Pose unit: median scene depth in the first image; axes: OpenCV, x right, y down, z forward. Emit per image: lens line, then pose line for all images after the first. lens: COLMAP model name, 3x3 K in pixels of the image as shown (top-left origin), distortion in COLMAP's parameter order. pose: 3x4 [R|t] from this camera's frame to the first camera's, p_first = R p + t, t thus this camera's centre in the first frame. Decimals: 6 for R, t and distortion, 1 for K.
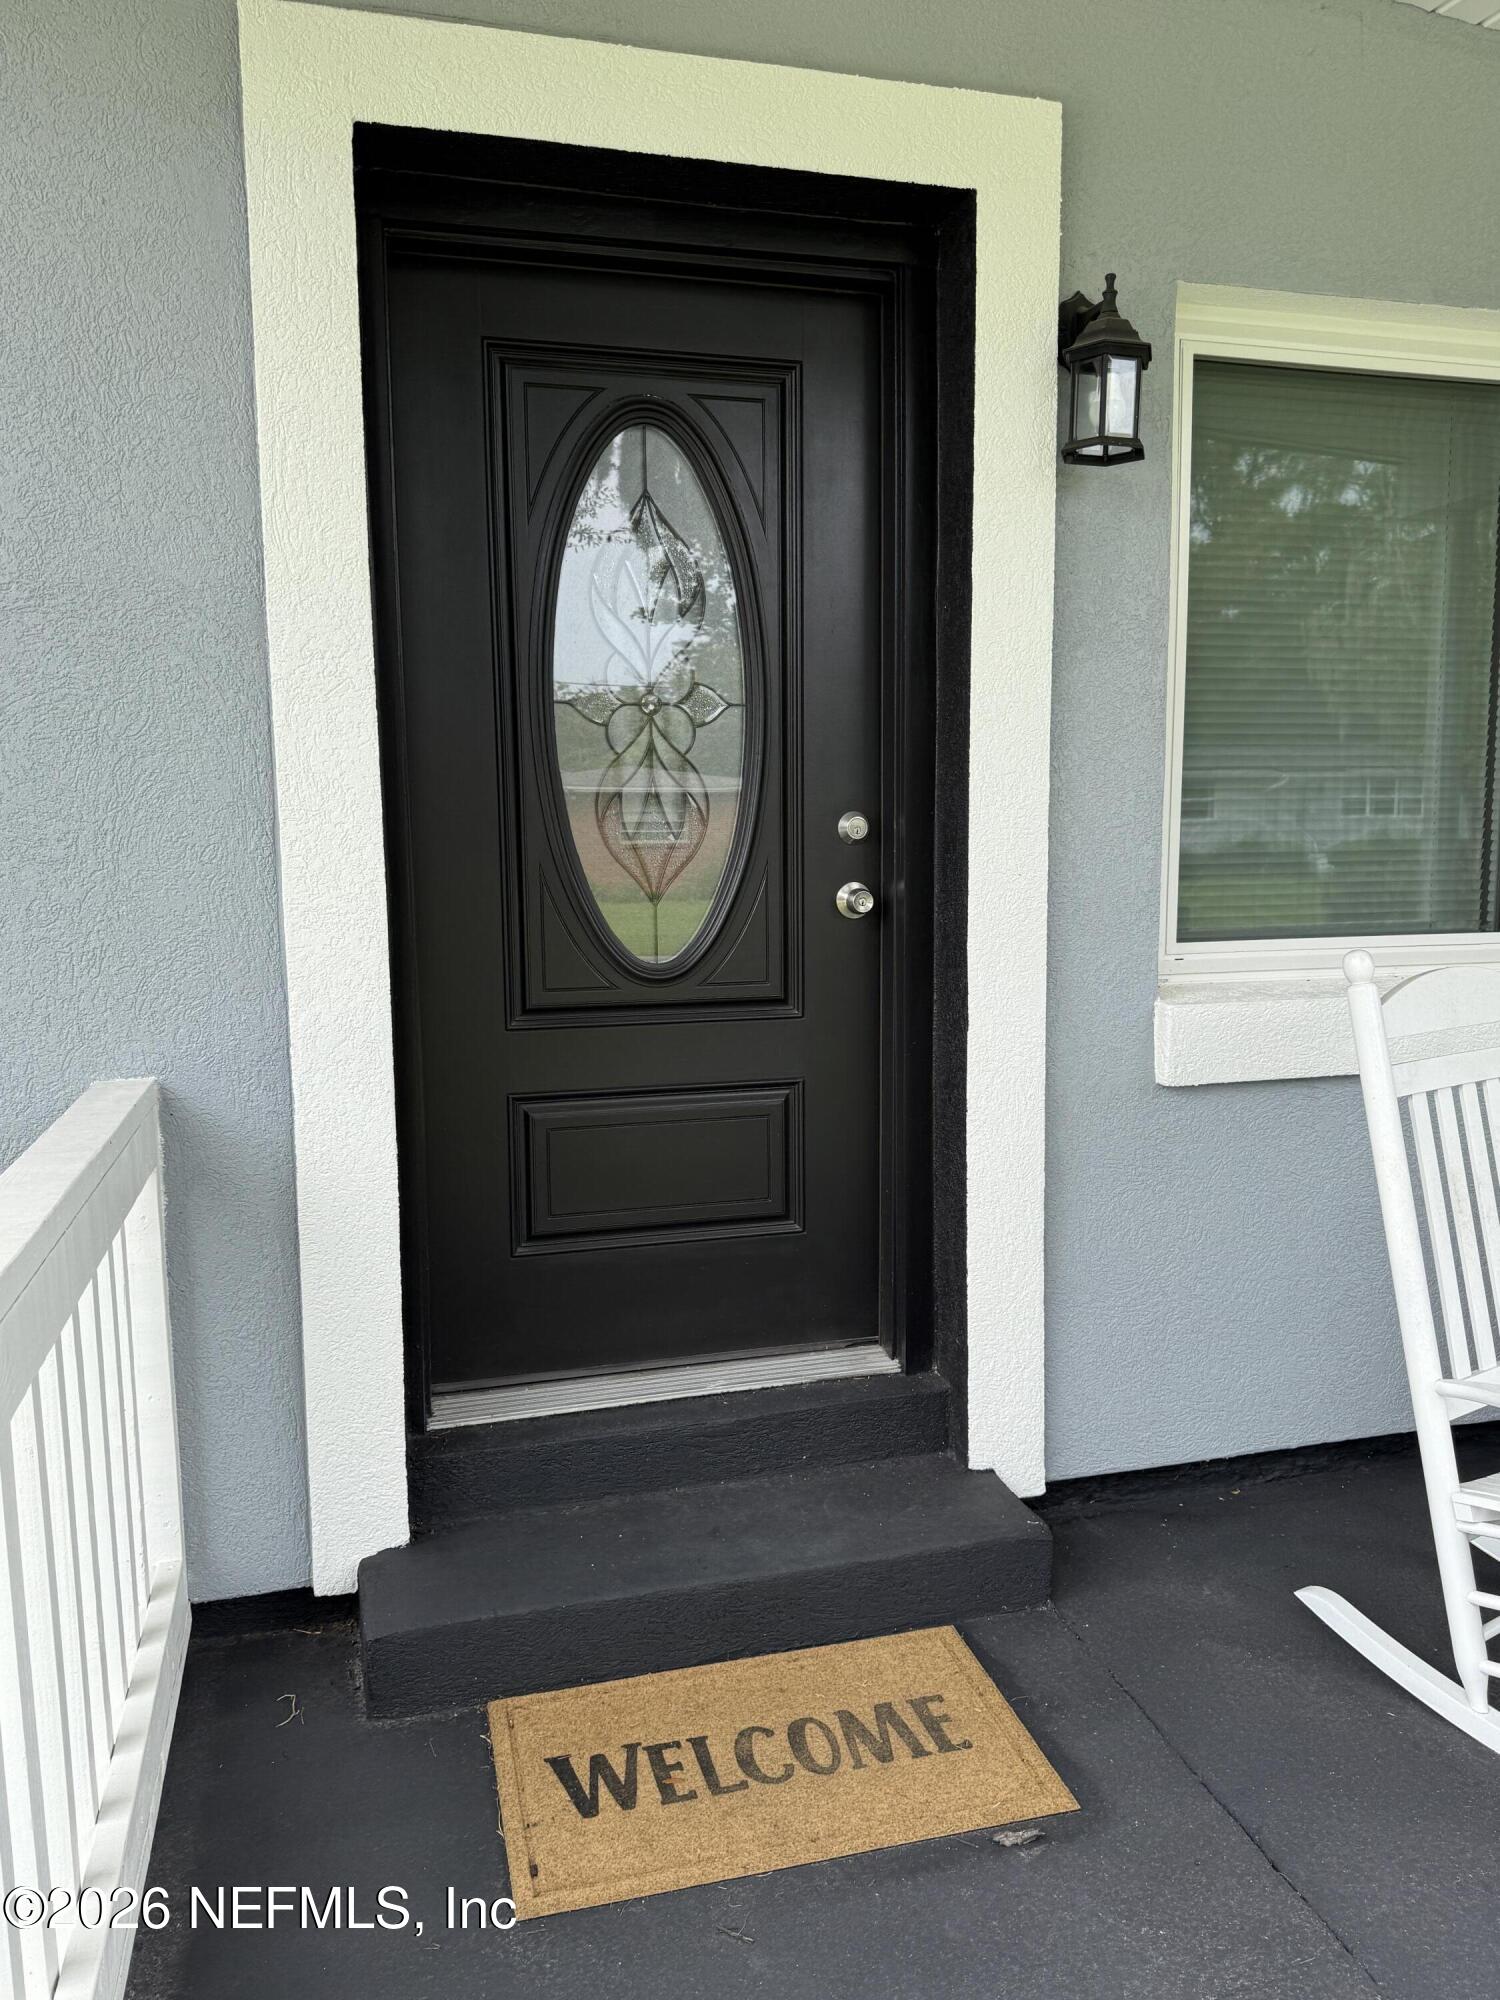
lens RADIAL K [[1447.9, 0, 754.5], [0, 1447.9, 1008.2], [0, 0, 1]] dist [0.050932, -0.029229]
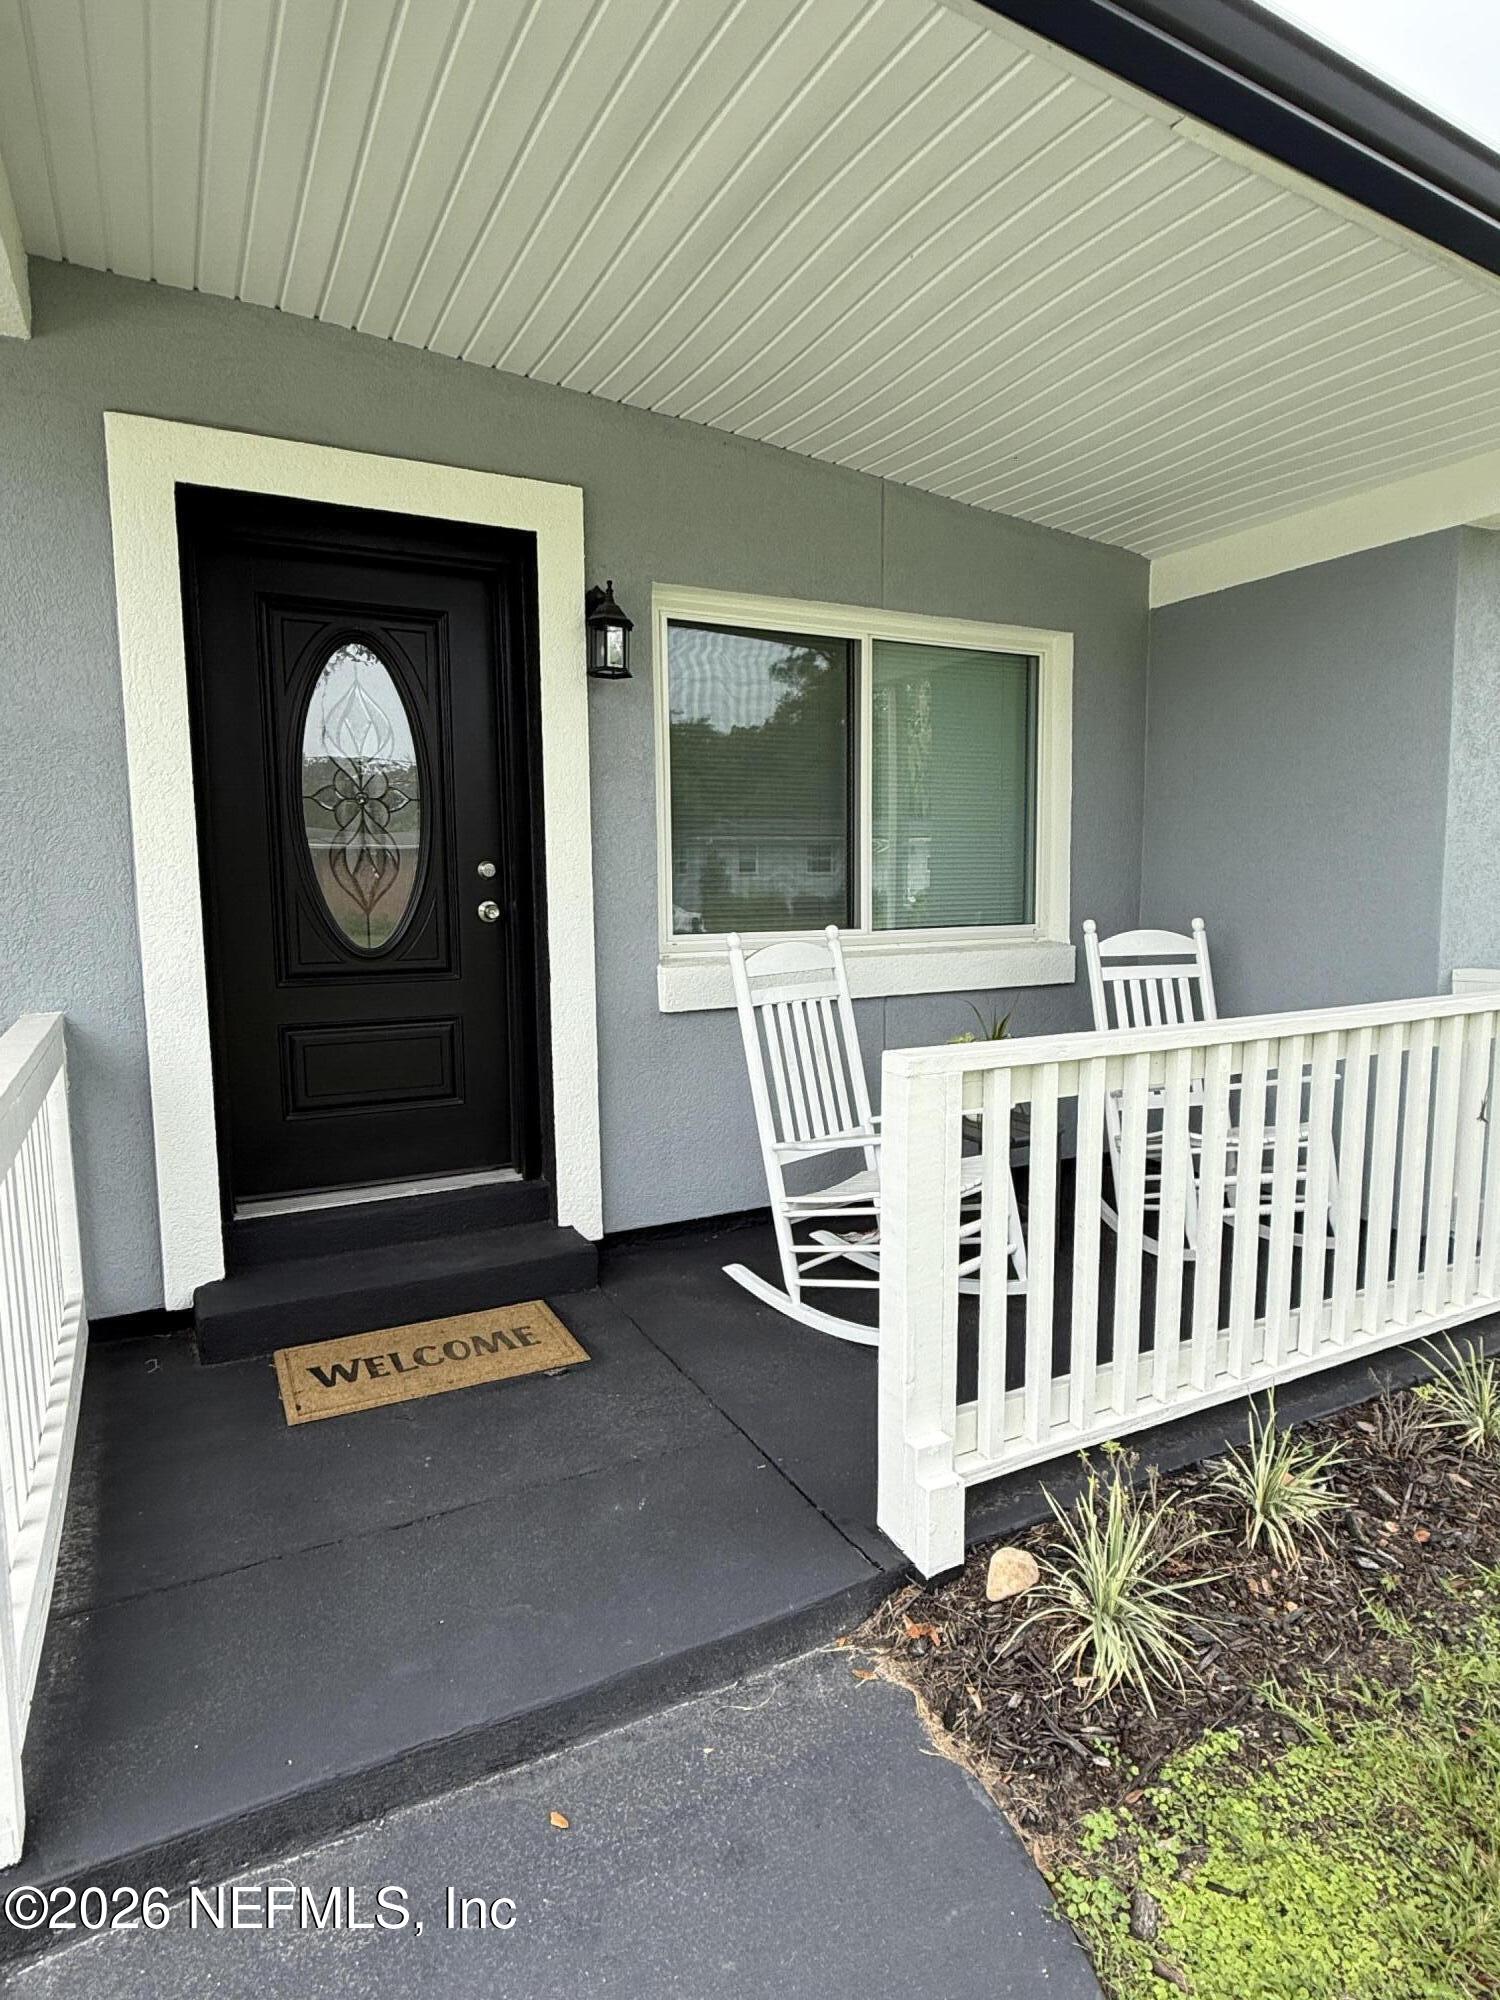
lens RADIAL K [[1096.8, 0, 750.3], [0, 1096.8, 997.8], [0, 0, 1]] dist [0.000892, 0.004242]
pose [[0.974409, -0.022629, 0.223641, 0.090466], [0.025303, 0.999638, -0.009099, 0.057882], [-0.223354, 0.014525, 0.974629, -0.422753]]
